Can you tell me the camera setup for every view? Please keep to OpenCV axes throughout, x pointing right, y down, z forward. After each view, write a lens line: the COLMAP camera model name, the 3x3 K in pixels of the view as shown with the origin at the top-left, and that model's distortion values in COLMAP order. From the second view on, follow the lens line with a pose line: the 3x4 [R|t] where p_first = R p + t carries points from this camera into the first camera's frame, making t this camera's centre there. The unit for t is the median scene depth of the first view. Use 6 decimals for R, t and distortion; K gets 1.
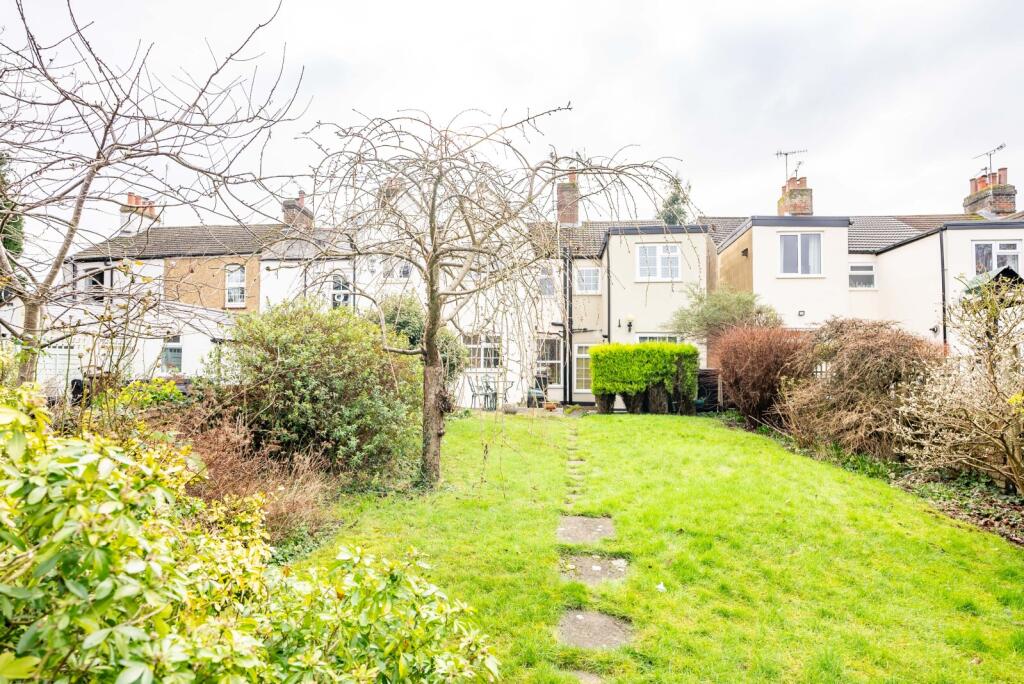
lens RADIAL K [[622.9, 0, 510.0], [0, 622.9, 342.6], [0, 0, 1]] dist [-0.005209, -0.000062]
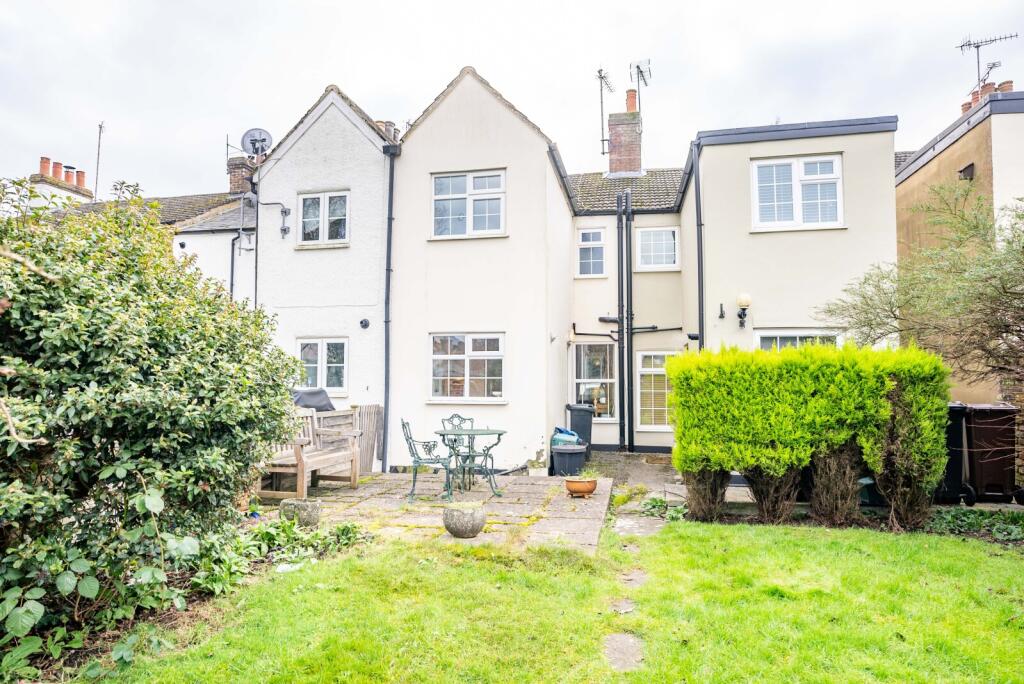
lens RADIAL K [[622.9, 0, 514.9], [0, 622.9, 339.8], [0, 0, 1]] dist [-0.005209, -0.000062]
pose [[0.995374, -0.010451, -0.095508, 0.050813], [0.008691, 0.999785, -0.018818, 0.001478], [0.095684, 0.017901, 0.995251, 0.449191]]
